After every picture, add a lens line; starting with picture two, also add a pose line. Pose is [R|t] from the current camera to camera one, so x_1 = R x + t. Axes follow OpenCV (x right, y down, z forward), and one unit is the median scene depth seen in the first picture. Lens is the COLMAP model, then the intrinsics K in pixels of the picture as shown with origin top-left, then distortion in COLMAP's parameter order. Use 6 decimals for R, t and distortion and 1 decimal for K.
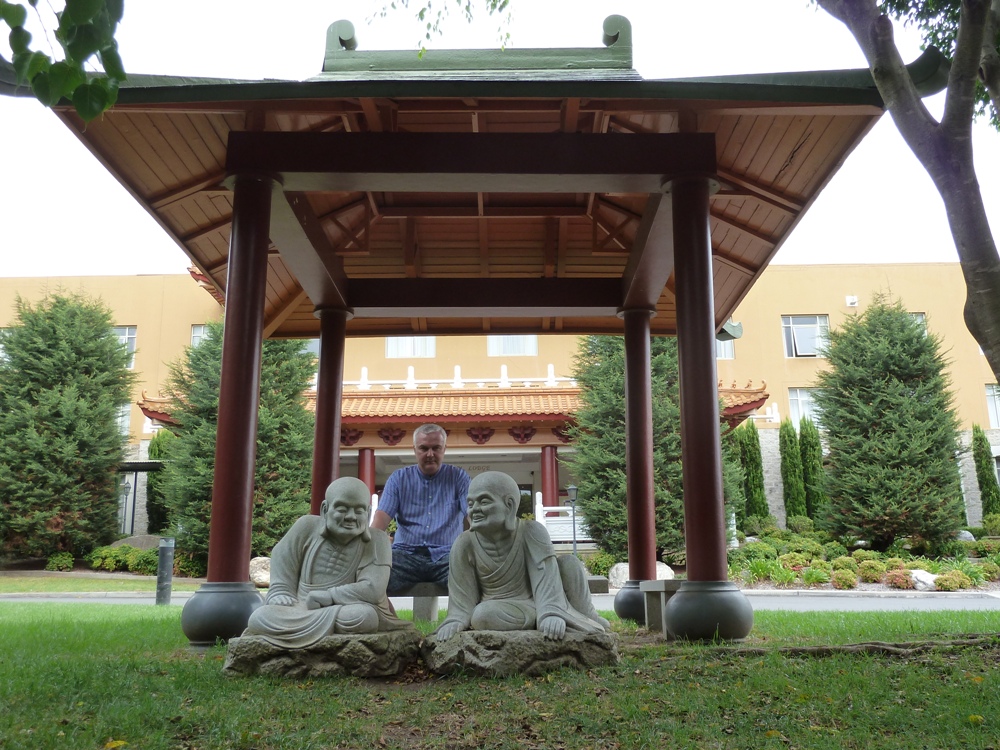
lens RADIAL K [[952.1, 0, 502.6], [0, 952.1, 374.6], [0, 0, 1]] dist [-0.022401, 0.000000]
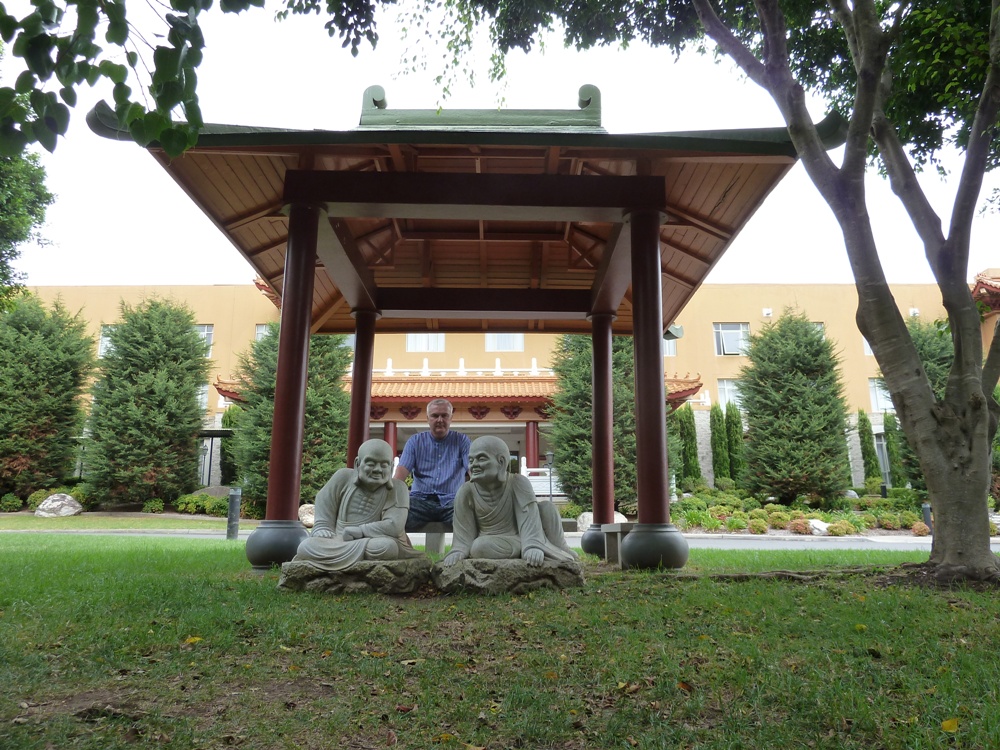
lens RADIAL K [[737.7, 0, 500.1], [0, 737.7, 377.8], [0, 0, 1]] dist [-0.040802, 0.011407]
pose [[0.999910, 0.012490, 0.004836, -0.000377], [-0.012561, 0.999809, 0.015000, 0.004178], [-0.004647, -0.015059, 0.999876, 0.003432]]
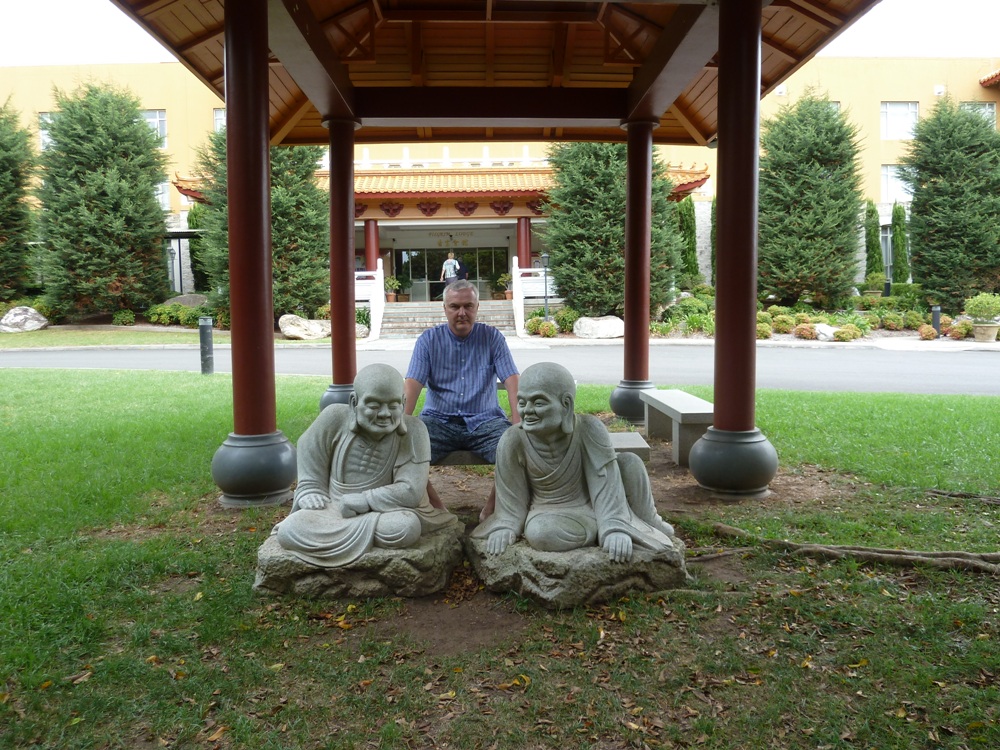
lens RADIAL K [[737.7, 0, 500.6], [0, 737.7, 371.3], [0, 0, 1]] dist [-0.040802, 0.011407]
pose [[0.999434, -0.006581, 0.032988, -0.036893], [-0.003505, 0.954959, 0.296718, -0.045444], [-0.033455, -0.296666, 0.954395, 0.176823]]
